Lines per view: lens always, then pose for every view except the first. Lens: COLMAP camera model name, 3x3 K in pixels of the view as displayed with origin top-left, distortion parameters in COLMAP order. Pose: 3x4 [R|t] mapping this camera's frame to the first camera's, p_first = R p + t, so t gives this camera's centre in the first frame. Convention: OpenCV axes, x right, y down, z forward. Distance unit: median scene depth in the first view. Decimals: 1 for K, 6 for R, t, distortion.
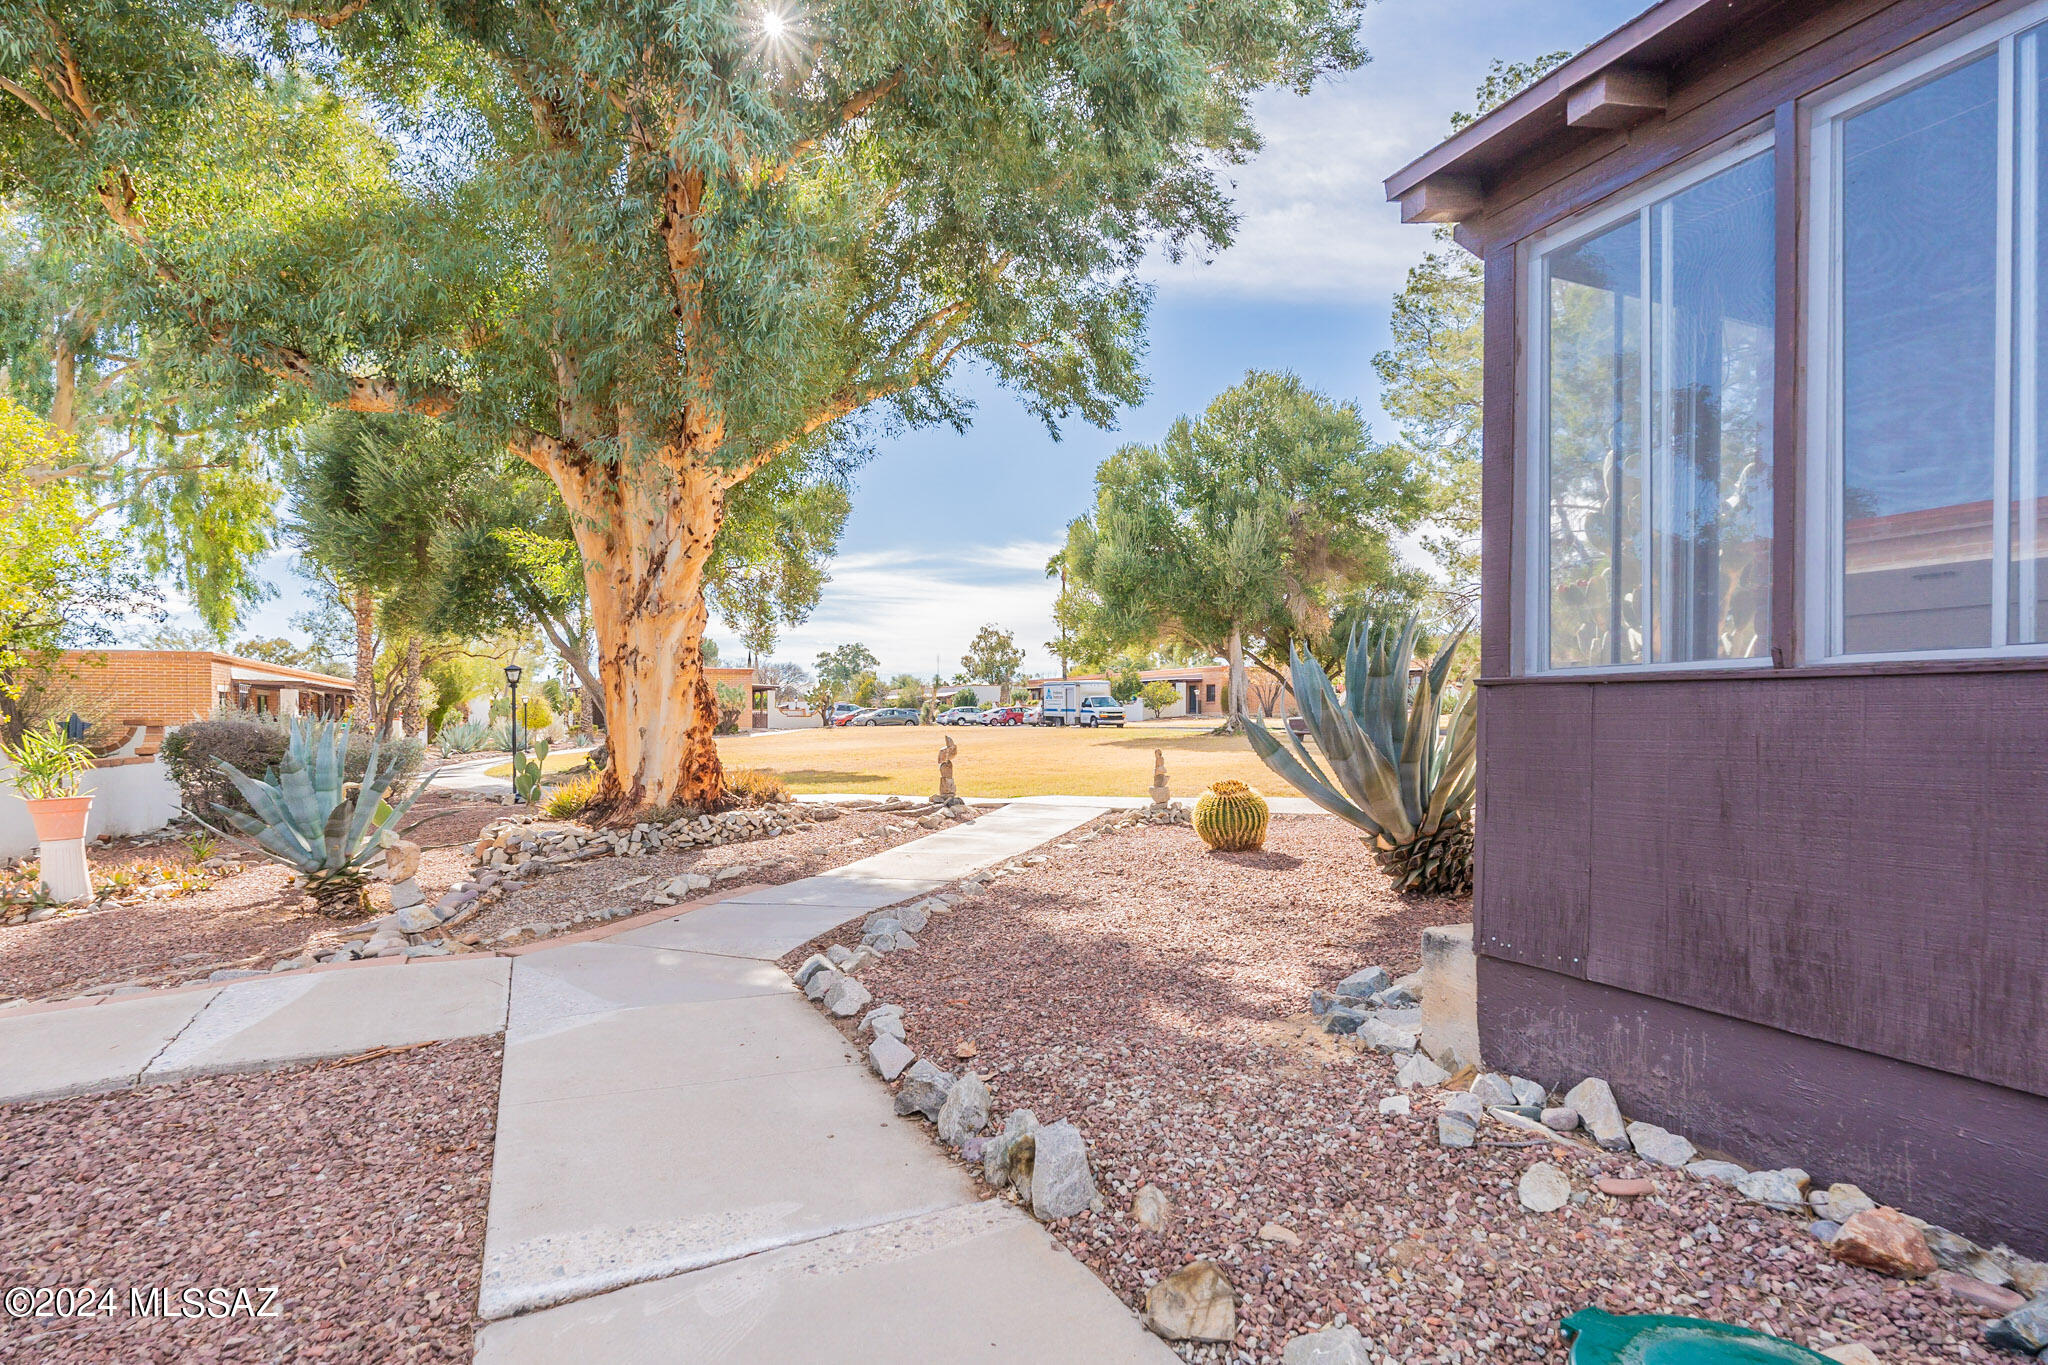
lens RADIAL K [[1026.8, 0, 1032.8], [0, 1026.8, 740.0], [0, 0, 1]] dist [0.000521, 0.000479]
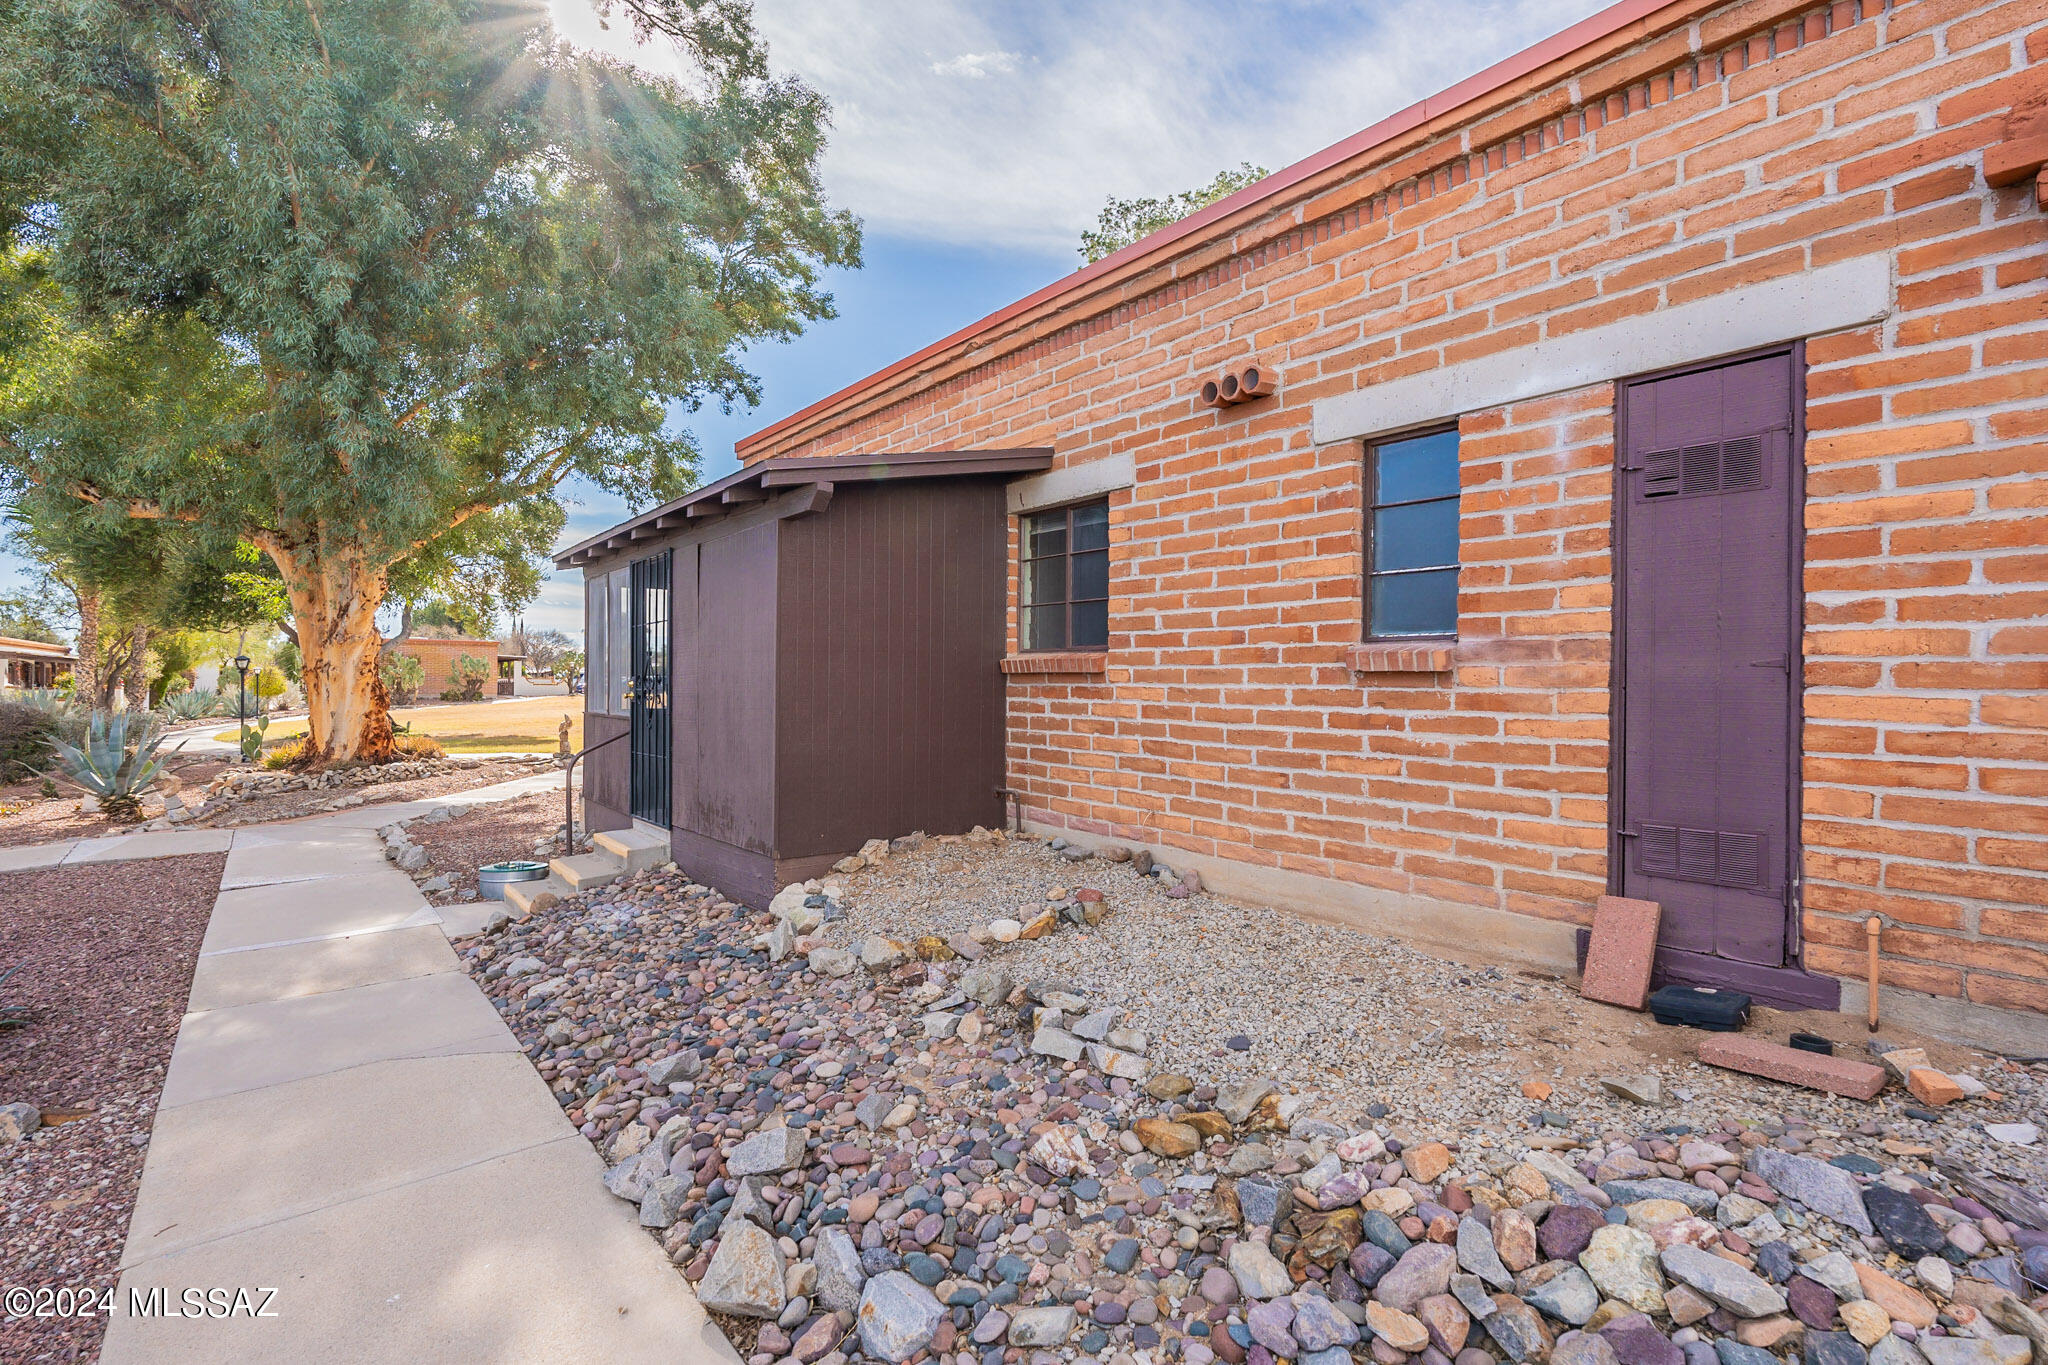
lens RADIAL K [[960.6, 0, 1017.3], [0, 960.6, 677.9], [0, 0, 1]] dist [-0.001049, 0.001569]
pose [[0.978186, 0.011739, 0.207398, 0.274672], [-0.005802, 0.999556, -0.029212, -0.020335], [-0.207649, 0.027372, 0.977820, -0.534825]]
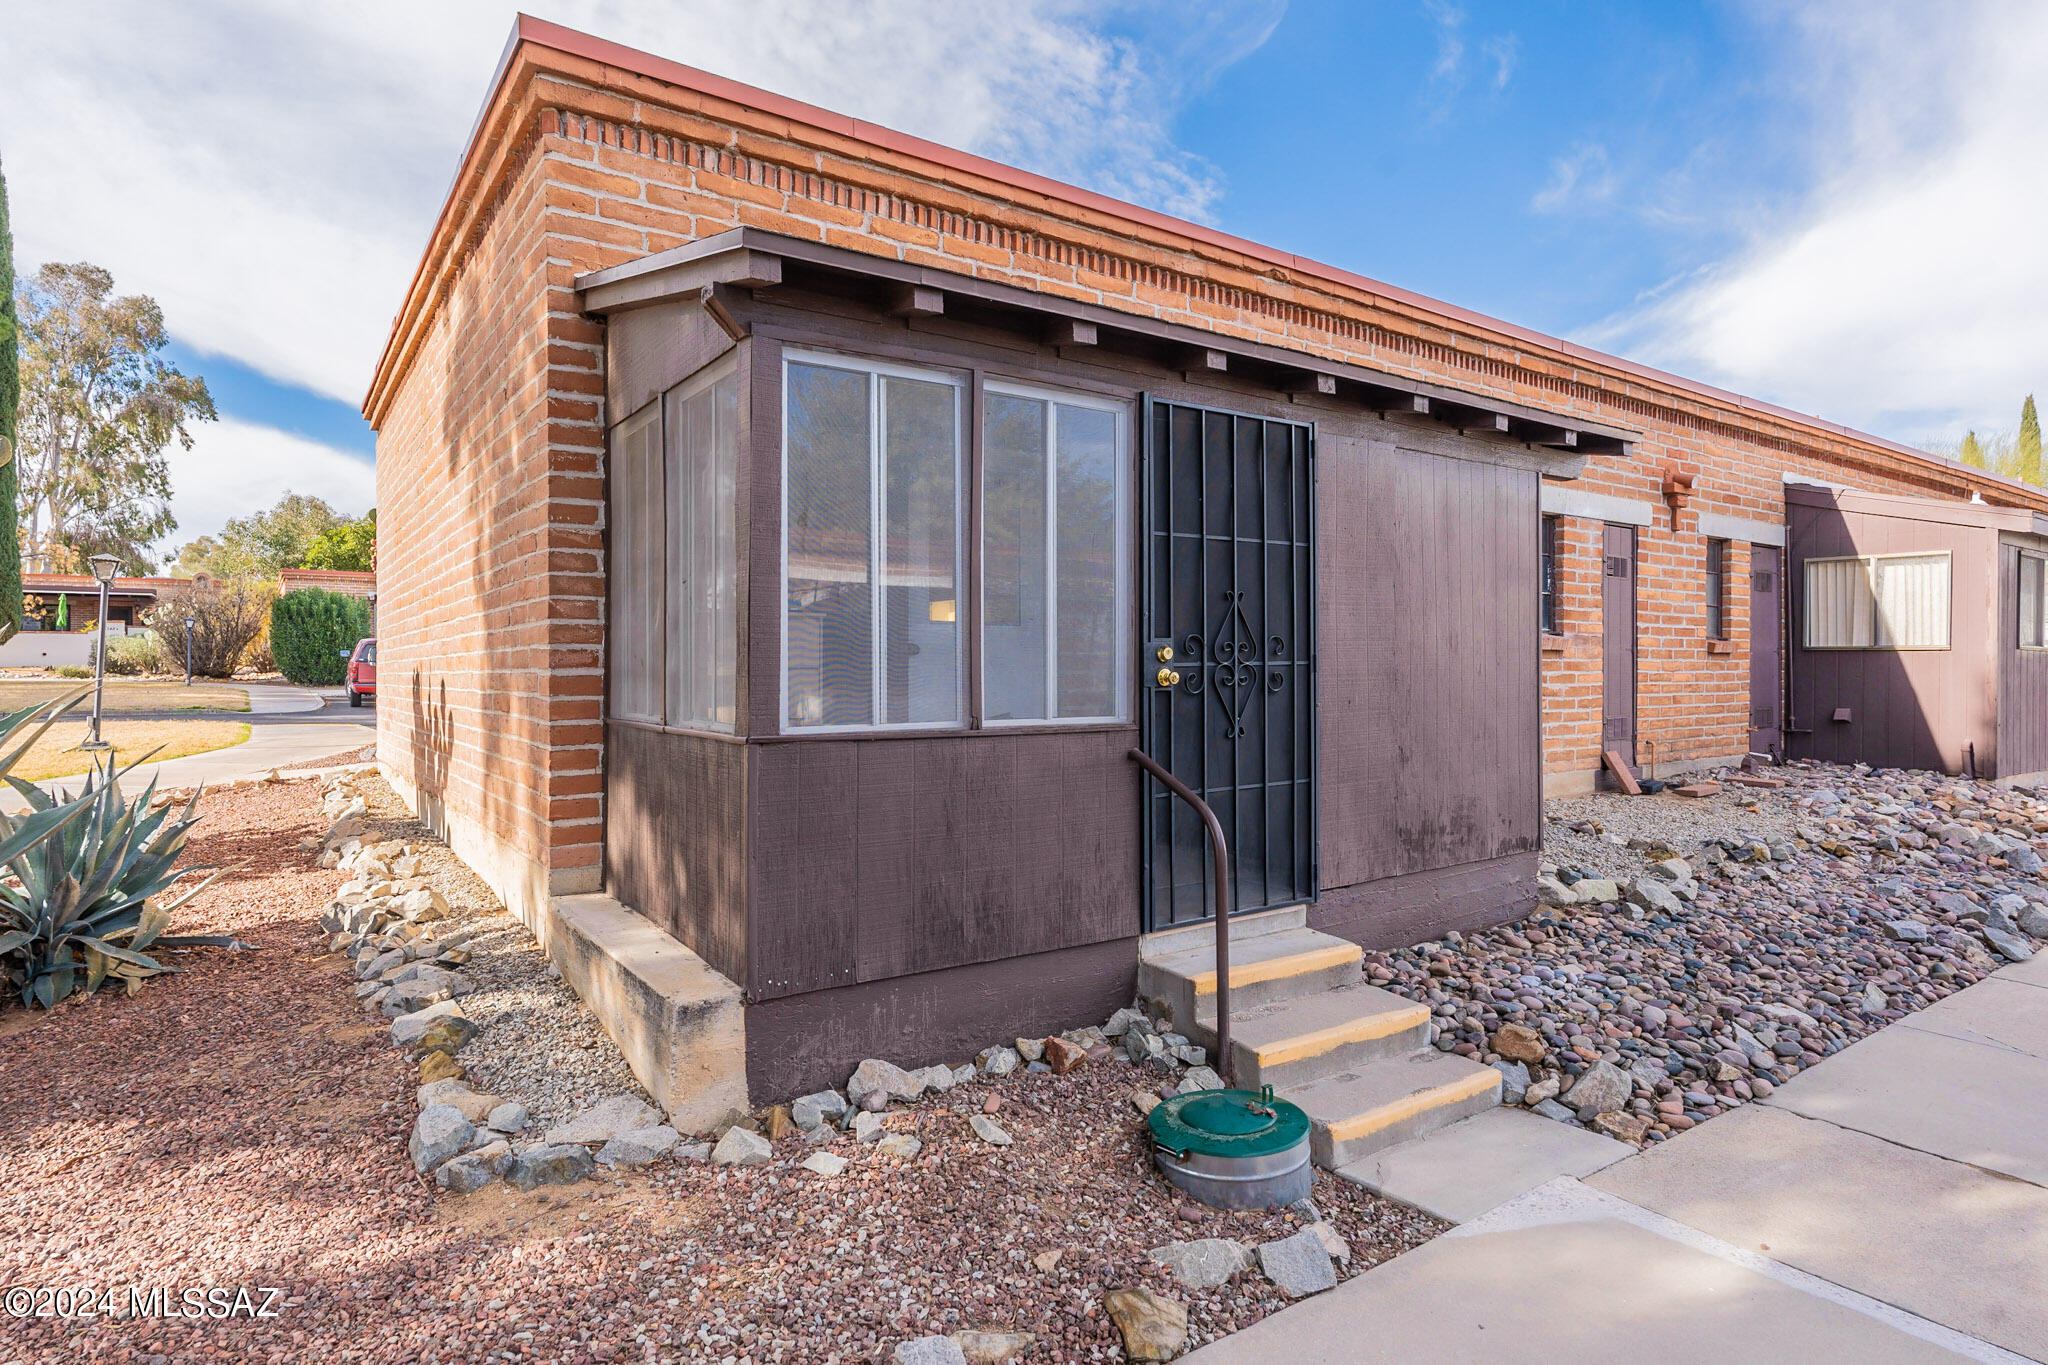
lens RADIAL K [[1136.8, 0, 1007.5], [0, 1136.8, 659.9], [0, 0, 1]] dist [-0.005726, -0.002906]
pose [[-0.154472, 0.010045, 0.987946, -0.181654], [0.023442, 0.999704, -0.006500, -0.030197], [-0.987719, 0.022155, -0.154661, 0.226088]]
